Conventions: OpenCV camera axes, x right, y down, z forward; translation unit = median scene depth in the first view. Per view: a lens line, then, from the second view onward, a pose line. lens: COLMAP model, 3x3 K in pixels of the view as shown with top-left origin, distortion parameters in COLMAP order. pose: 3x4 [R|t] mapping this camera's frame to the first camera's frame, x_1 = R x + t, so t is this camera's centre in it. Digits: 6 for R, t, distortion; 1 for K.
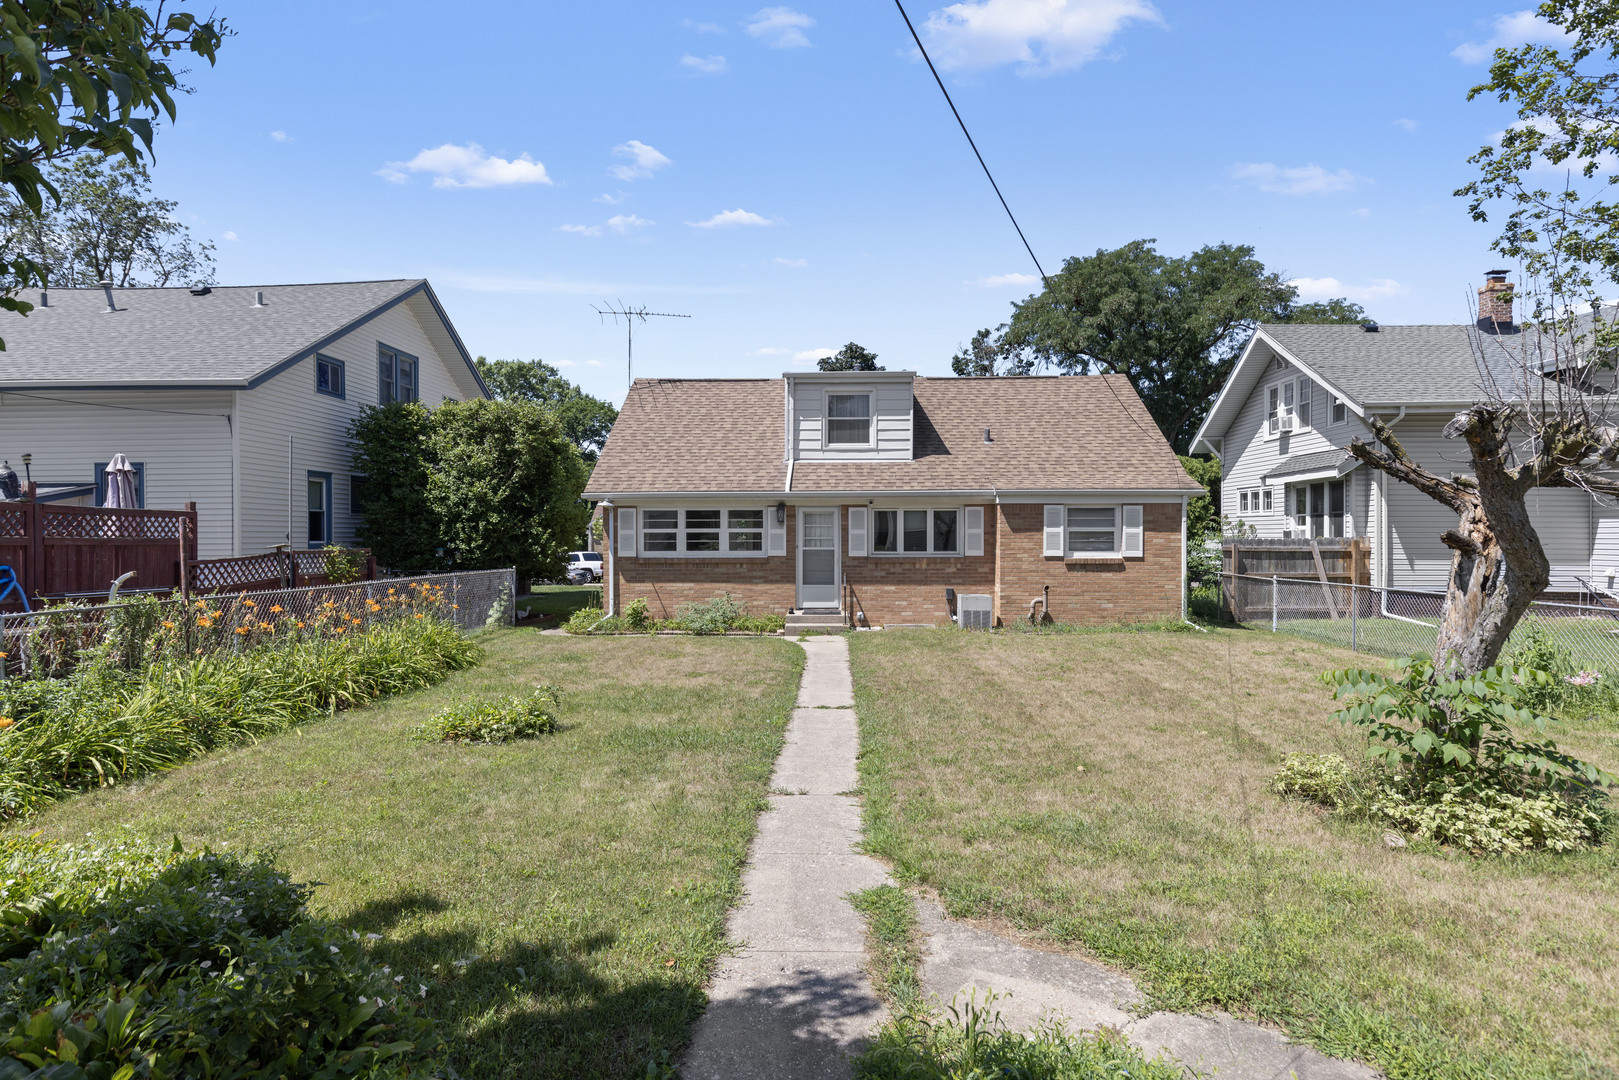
lens RADIAL K [[926.9, 0, 808.0], [0, 926.9, 539.4], [0, 0, 1]] dist [0.007026, 0.002244]
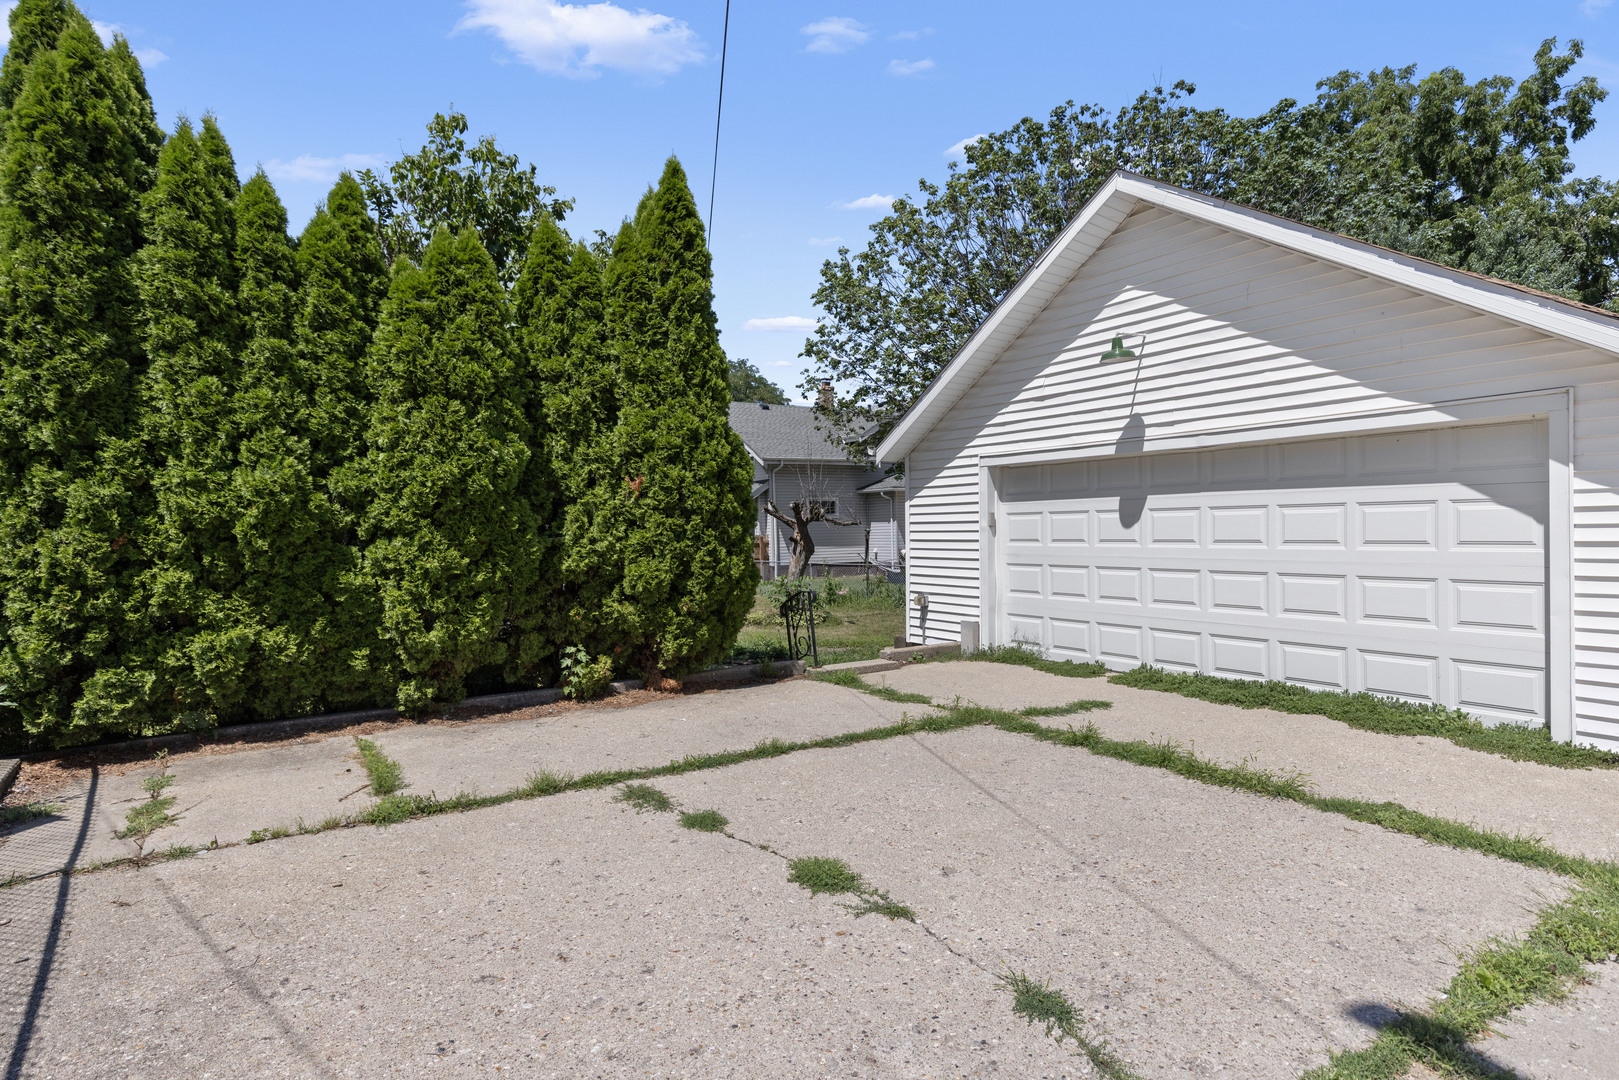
lens RADIAL K [[926.9, 0, 809.6], [0, 926.9, 537.4], [0, 0, 1]] dist [0.007026, 0.002244]
pose [[0.830874, -0.025052, 0.555897, -0.614713], [0.025111, 0.999656, 0.007519, -0.017193], [-0.555894, 0.007712, 0.831217, -1.009067]]
